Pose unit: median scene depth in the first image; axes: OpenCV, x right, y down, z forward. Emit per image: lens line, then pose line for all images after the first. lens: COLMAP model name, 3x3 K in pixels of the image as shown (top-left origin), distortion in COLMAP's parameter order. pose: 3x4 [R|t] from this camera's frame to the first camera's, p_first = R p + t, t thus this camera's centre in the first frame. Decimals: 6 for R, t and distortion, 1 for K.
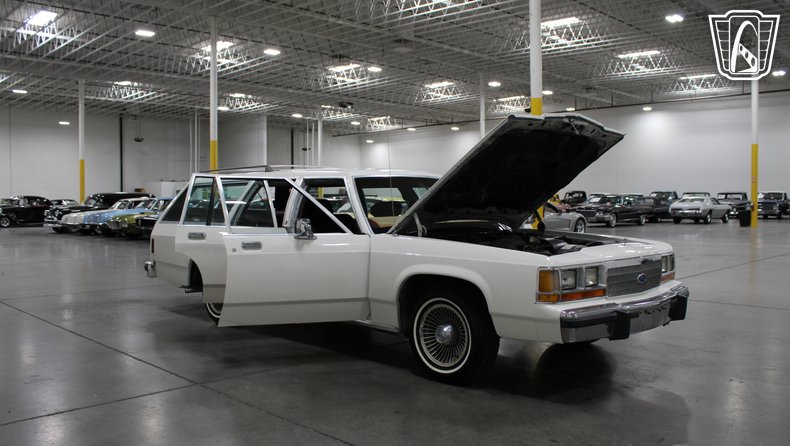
lens RADIAL K [[667.4, 0, 395.0], [0, 667.4, 223.0], [0, 0, 1]] dist [-0.176505, 0.151757]
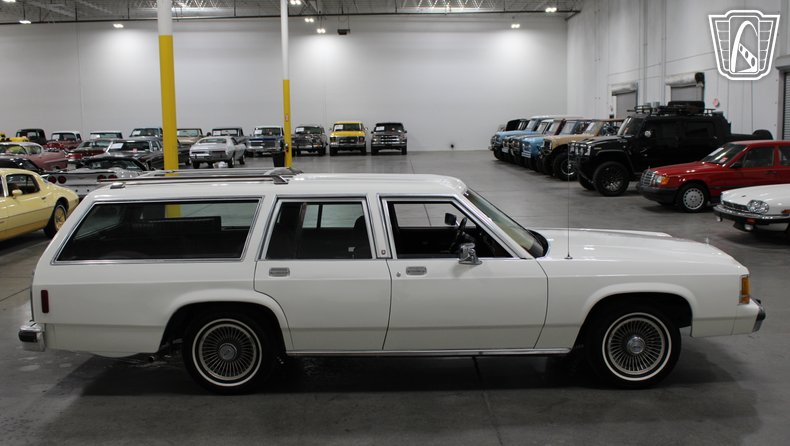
lens RADIAL K [[816.8, 0, 397.2], [0, 816.8, 222.9], [0, 0, 1]] dist [-0.115814, 0.118965]
pose [[0.706891, -0.095088, 0.700902, -0.164158], [0.037608, 0.994574, 0.096999, -0.025778], [-0.706322, -0.042208, 0.706631, 0.051538]]
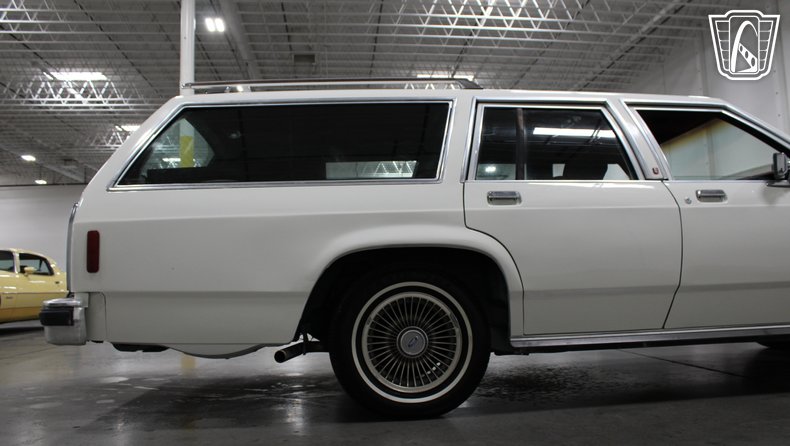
lens RADIAL K [[662.7, 0, 398.1], [0, 662.7, 225.1], [0, 0, 1]] dist [-0.157201, 0.133676]
pose [[0.641193, 0.051661, 0.765639, -0.131351], [0.056882, 0.991787, -0.114556, 0.016965], [-0.765269, 0.117003, 0.632988, 0.158928]]
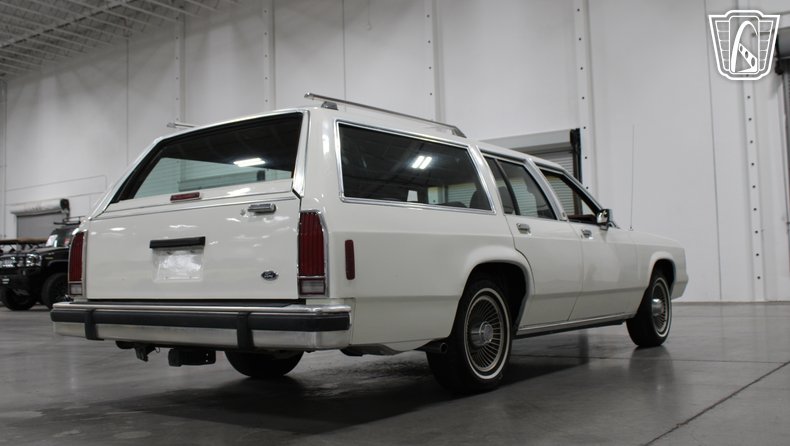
lens RADIAL K [[816.8, 0, 397.2], [0, 816.8, 222.9], [0, 0, 1]] dist [-0.115814, 0.118965]
pose [[-0.154571, 0.067761, 0.985655, -0.206658], [0.058072, 0.996544, -0.059403, 0.010297], [-0.986274, 0.048057, -0.157972, 0.256505]]
